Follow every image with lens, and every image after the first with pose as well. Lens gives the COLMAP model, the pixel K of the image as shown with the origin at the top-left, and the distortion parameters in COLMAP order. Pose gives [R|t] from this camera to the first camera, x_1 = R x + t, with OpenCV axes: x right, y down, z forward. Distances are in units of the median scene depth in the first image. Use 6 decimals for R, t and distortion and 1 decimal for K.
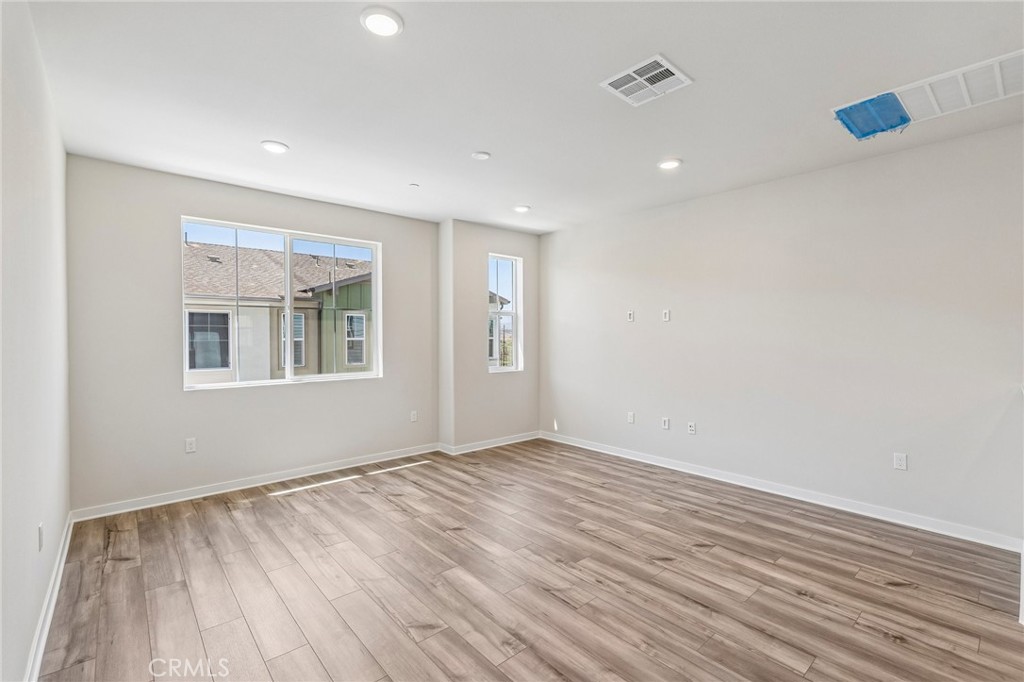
lens RADIAL K [[450.6, 0, 514.0], [0, 450.6, 336.8], [0, 0, 1]] dist [-0.002168, 0.001173]
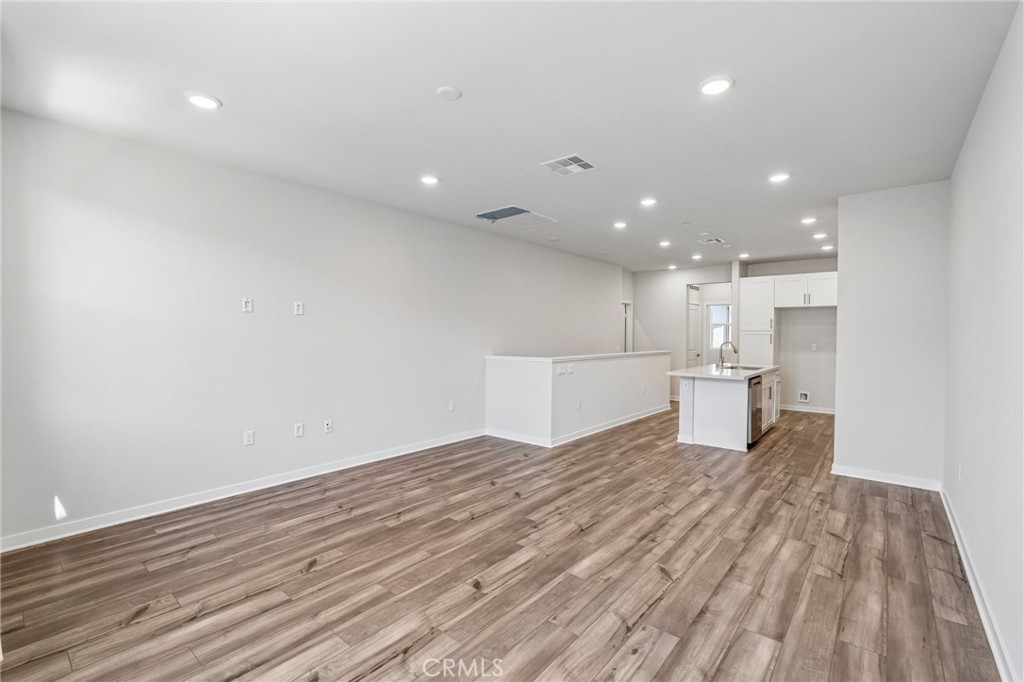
lens RADIAL K [[450.6, 0, 514.1], [0, 450.6, 342.6], [0, 0, 1]] dist [-0.002168, 0.001173]
pose [[-0.151676, -0.020031, 0.988227, -0.819883], [-0.003582, 0.999799, 0.019716, 0.001615], [-0.988424, -0.000549, -0.151718, 0.984089]]
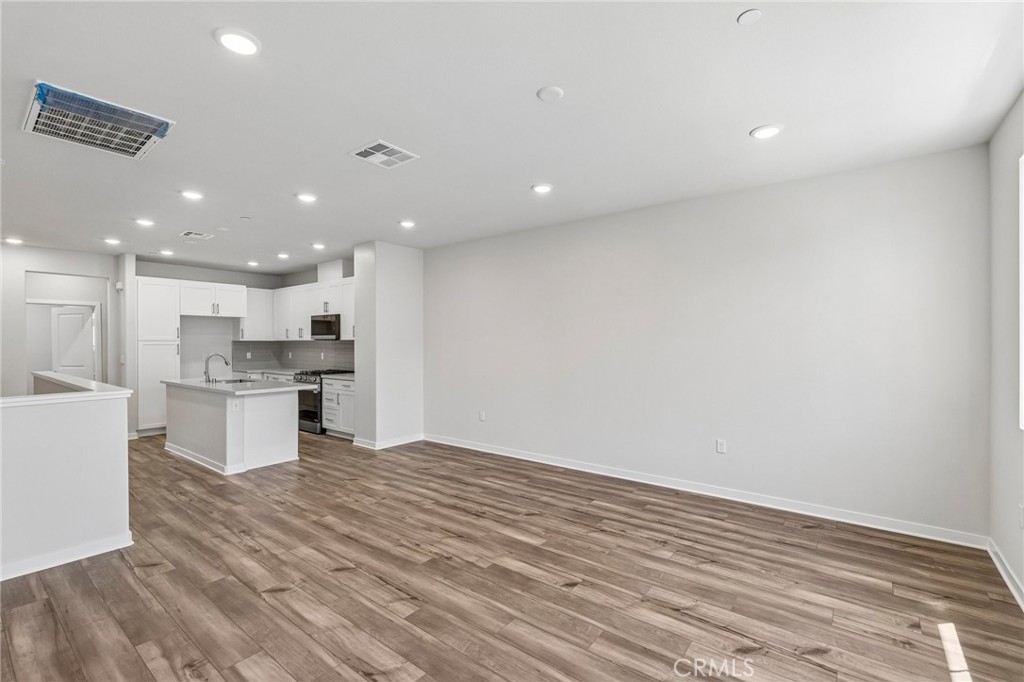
lens RADIAL K [[450.6, 0, 514.8], [0, 450.6, 343.4], [0, 0, 1]] dist [-0.002168, 0.001173]
pose [[-0.982437, 0.003898, -0.186551, 0.114214], [0.003197, 0.999987, 0.004057, -0.008266], [0.186565, 0.003389, -0.982437, 1.654541]]
